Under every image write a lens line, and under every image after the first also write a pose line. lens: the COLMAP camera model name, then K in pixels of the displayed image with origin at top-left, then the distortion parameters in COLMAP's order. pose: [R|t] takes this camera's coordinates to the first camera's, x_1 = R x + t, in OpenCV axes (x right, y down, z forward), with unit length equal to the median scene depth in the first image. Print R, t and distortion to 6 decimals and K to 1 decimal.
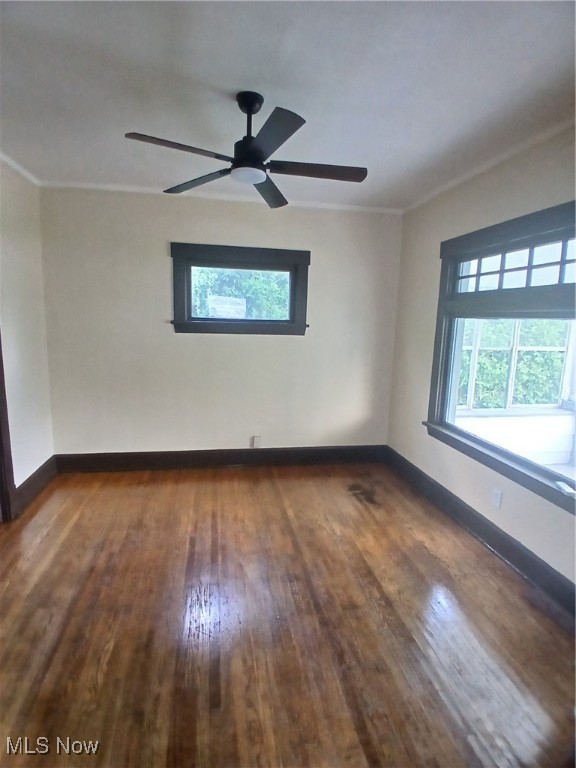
lens RADIAL K [[389.5, 0, 285.8], [0, 389.5, 378.4], [0, 0, 1]] dist [-0.018316, -0.033246]
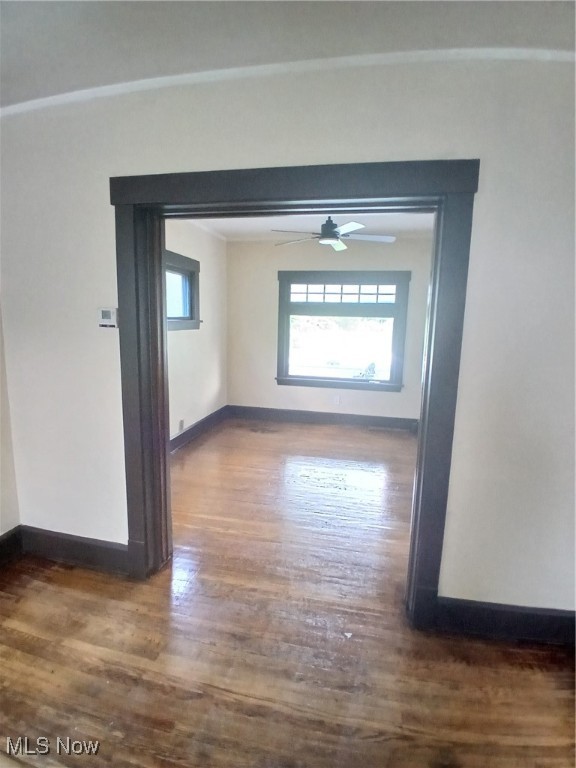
lens RADIAL K [[389.5, 0, 285.8], [0, 389.5, 378.4], [0, 0, 1]] dist [-0.018316, -0.033246]
pose [[0.379152, -0.156010, 0.912088, -1.255910], [0.123436, 0.985403, 0.117239, -0.084142], [-0.917064, 0.068133, 0.392875, 0.337475]]
